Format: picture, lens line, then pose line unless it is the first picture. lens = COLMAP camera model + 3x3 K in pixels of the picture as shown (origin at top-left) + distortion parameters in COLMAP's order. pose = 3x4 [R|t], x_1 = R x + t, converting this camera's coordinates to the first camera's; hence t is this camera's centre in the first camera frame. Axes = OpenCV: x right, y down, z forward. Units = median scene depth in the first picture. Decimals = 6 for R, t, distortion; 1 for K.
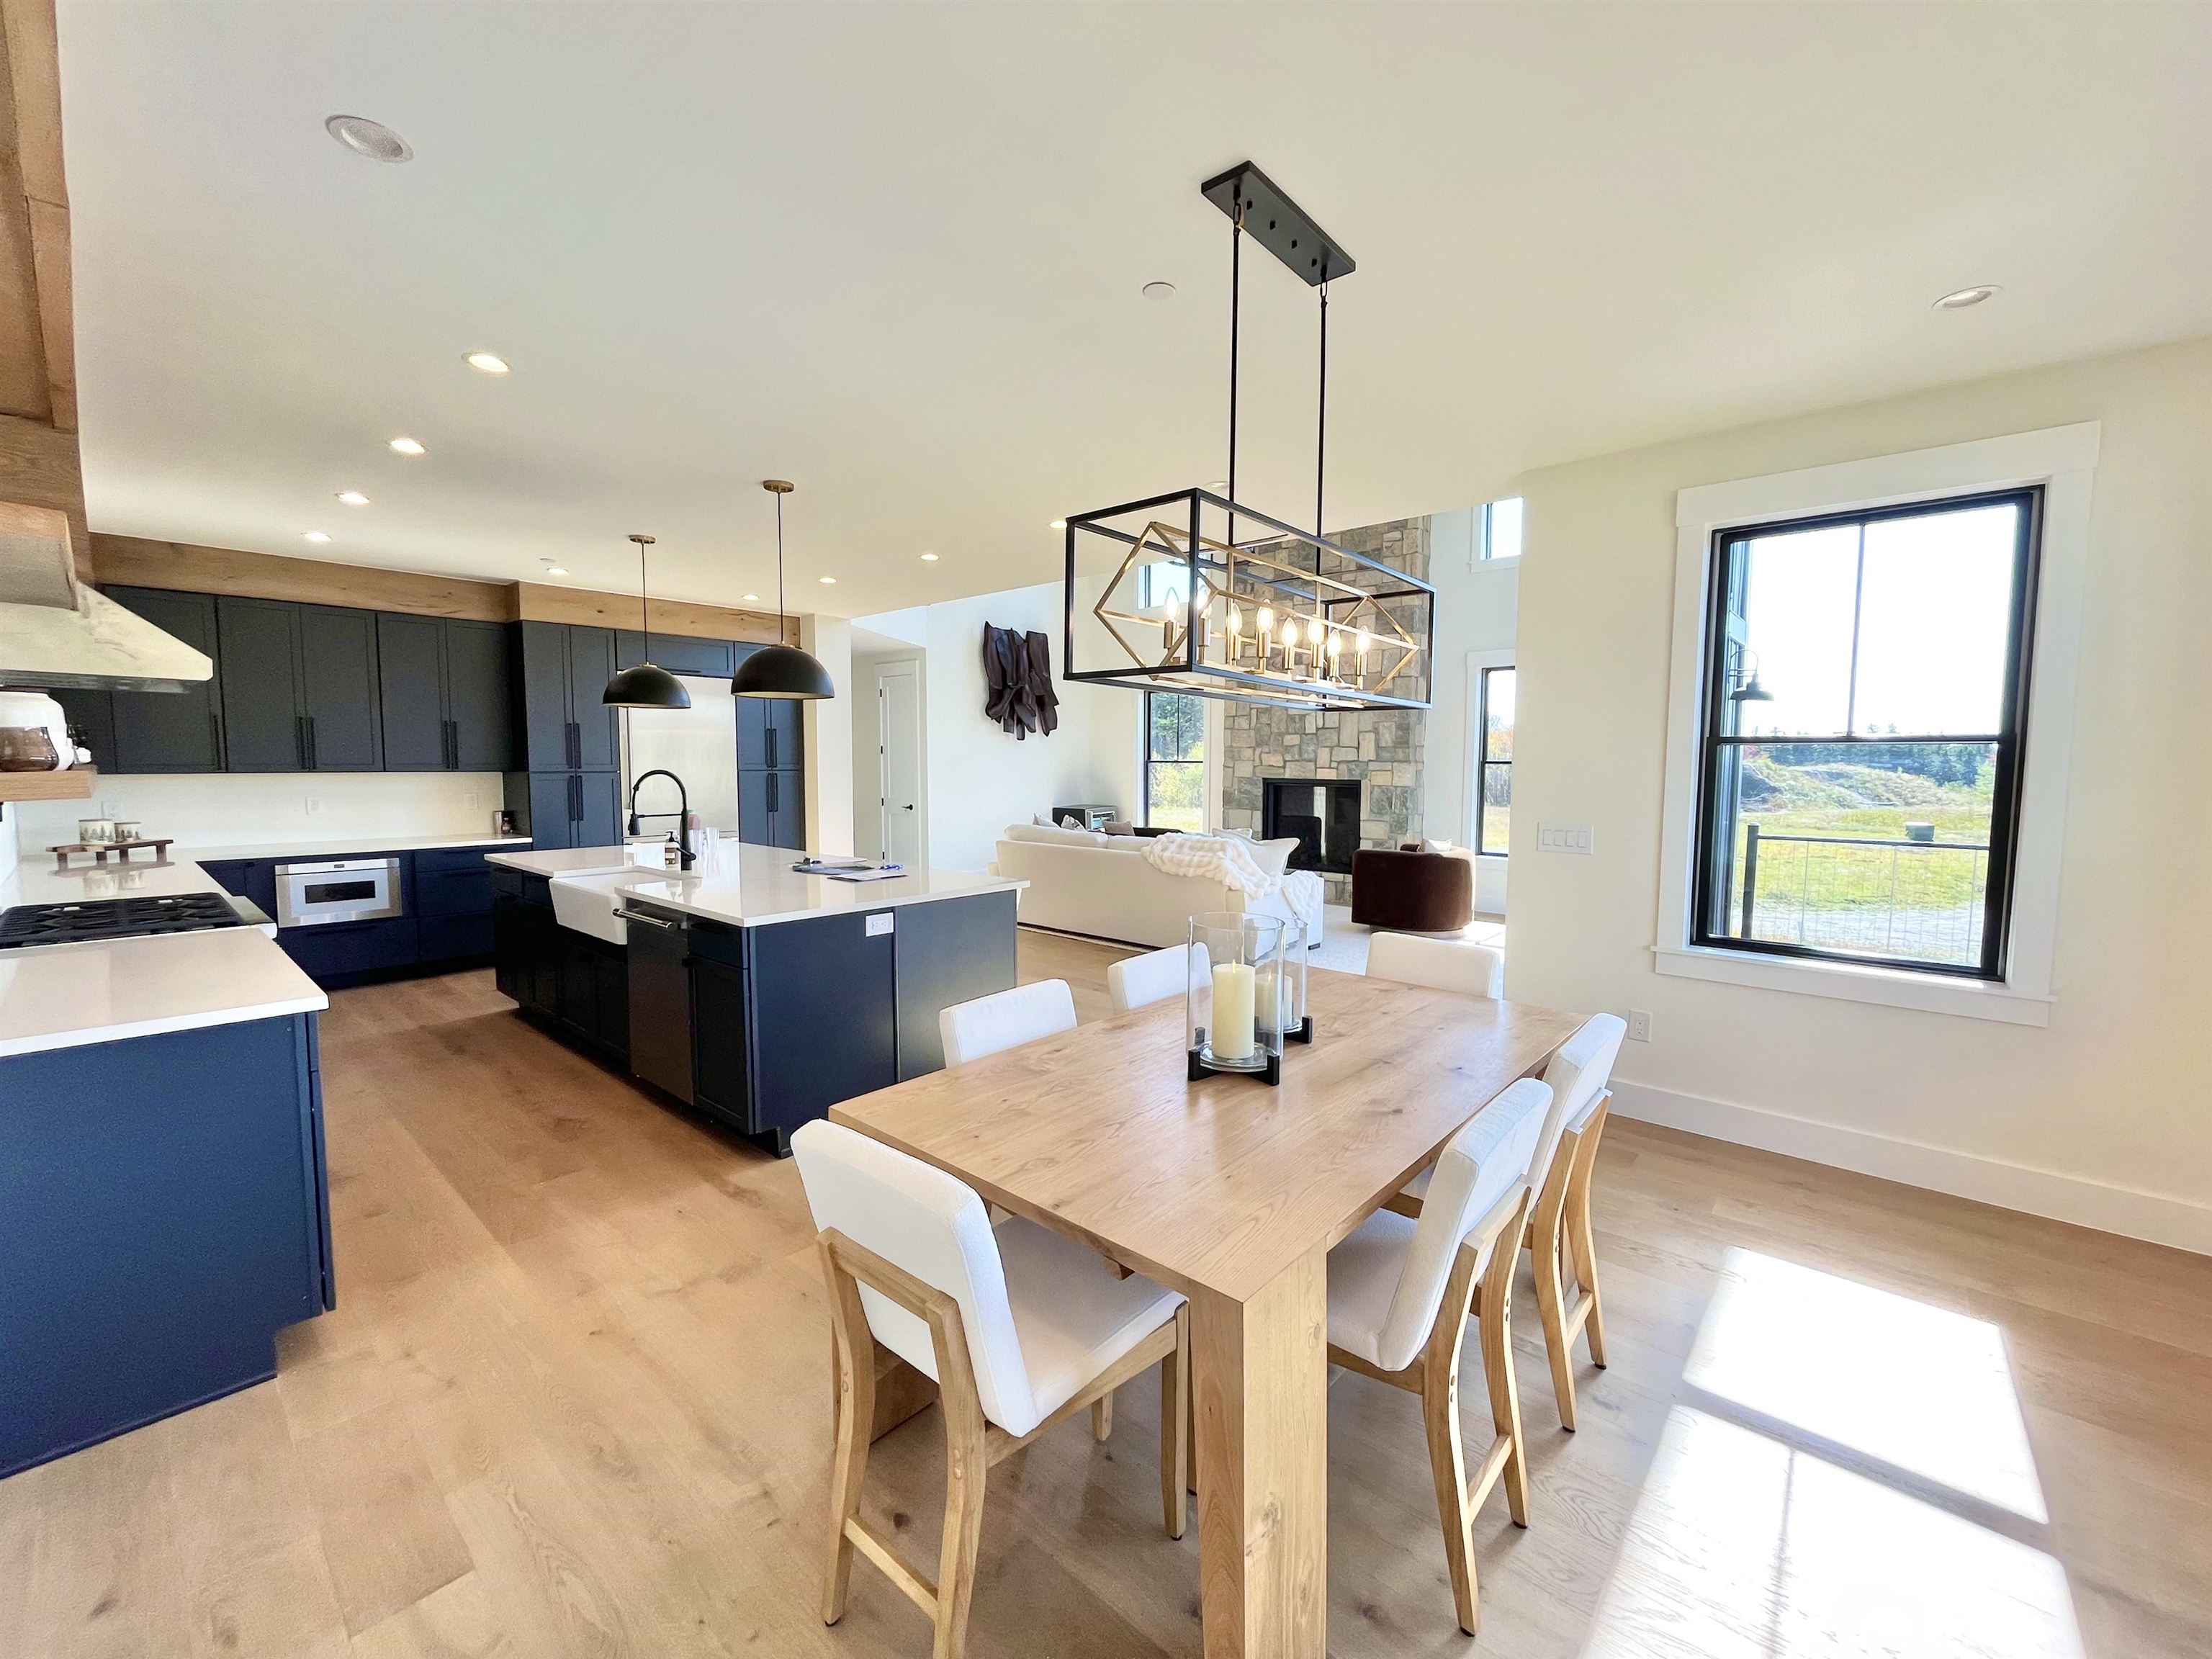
lens RADIAL K [[903.2, 0, 1105.6], [0, 903.2, 828.7], [0, 0, 1]] dist [-0.000825, 0.000222]
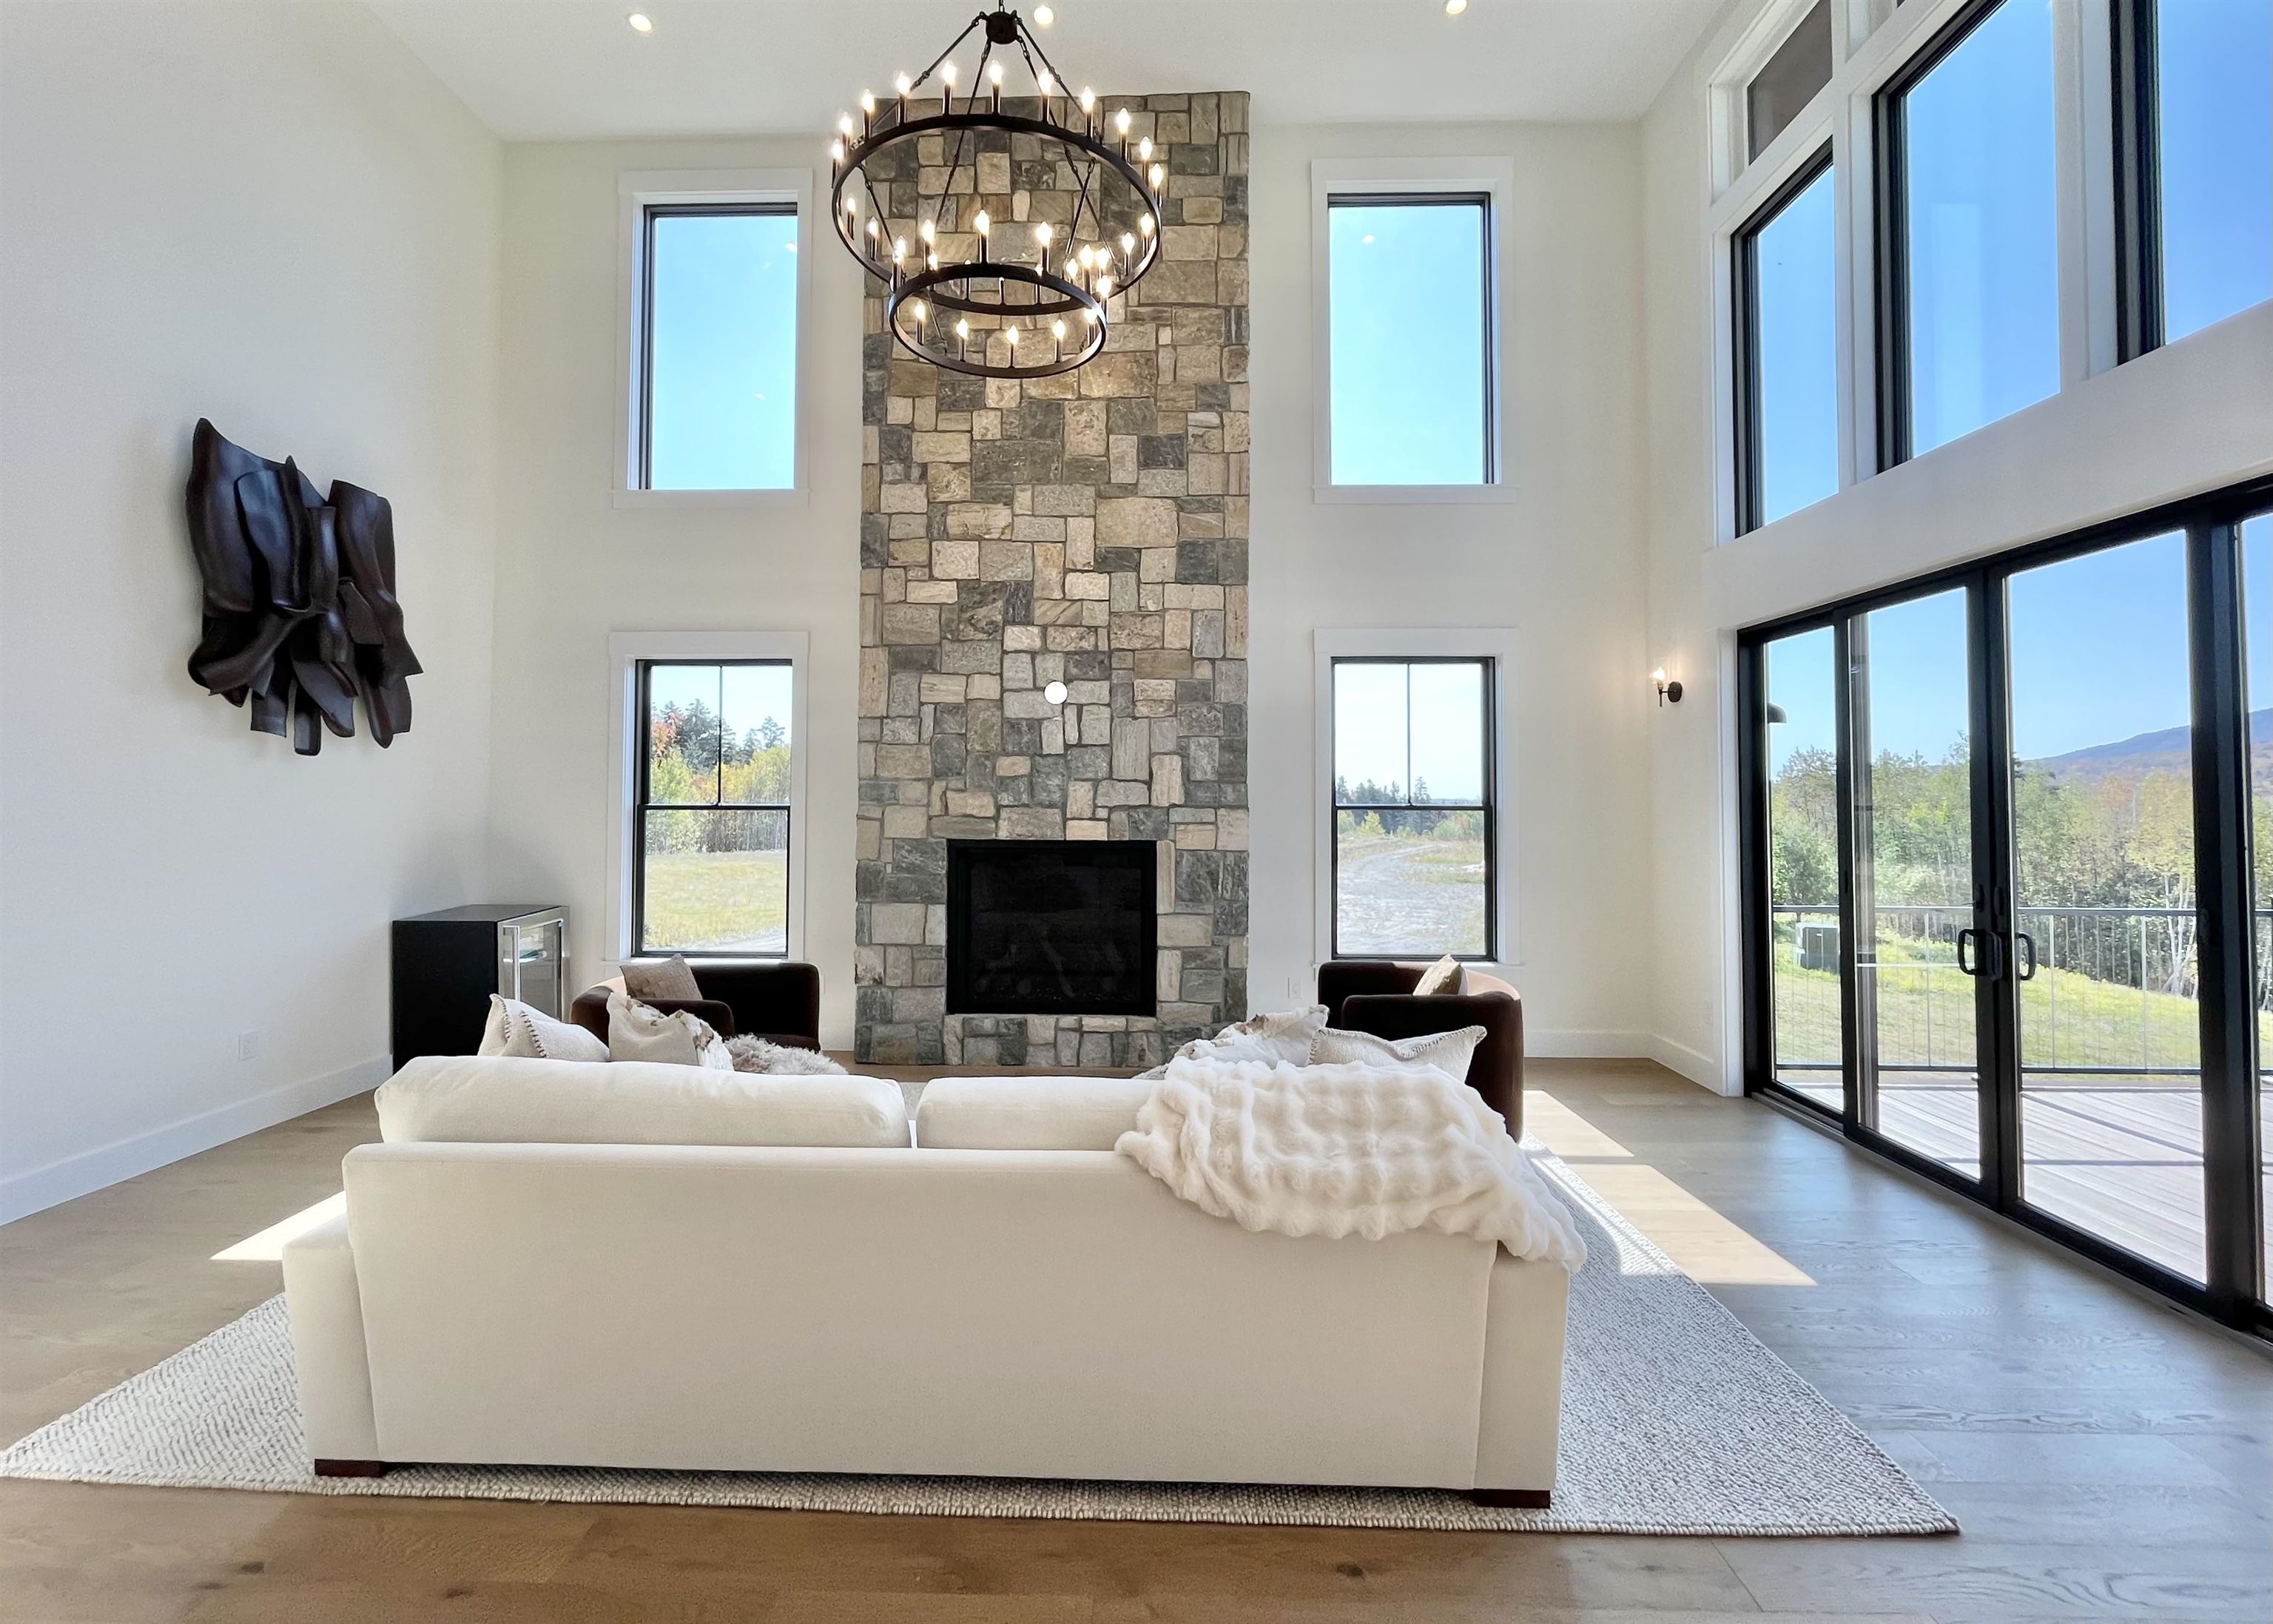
lens RADIAL K [[968.7, 0, 1134.7], [0, 968.7, 770.2], [0, 0, 1]] dist [-0.000757, 0.000003]
pose [[0.764028, 0.017023, 0.644958, -0.098669], [0.049753, 0.995121, -0.085203, -0.042801], [-0.643261, 0.097187, 0.759453, 0.506306]]
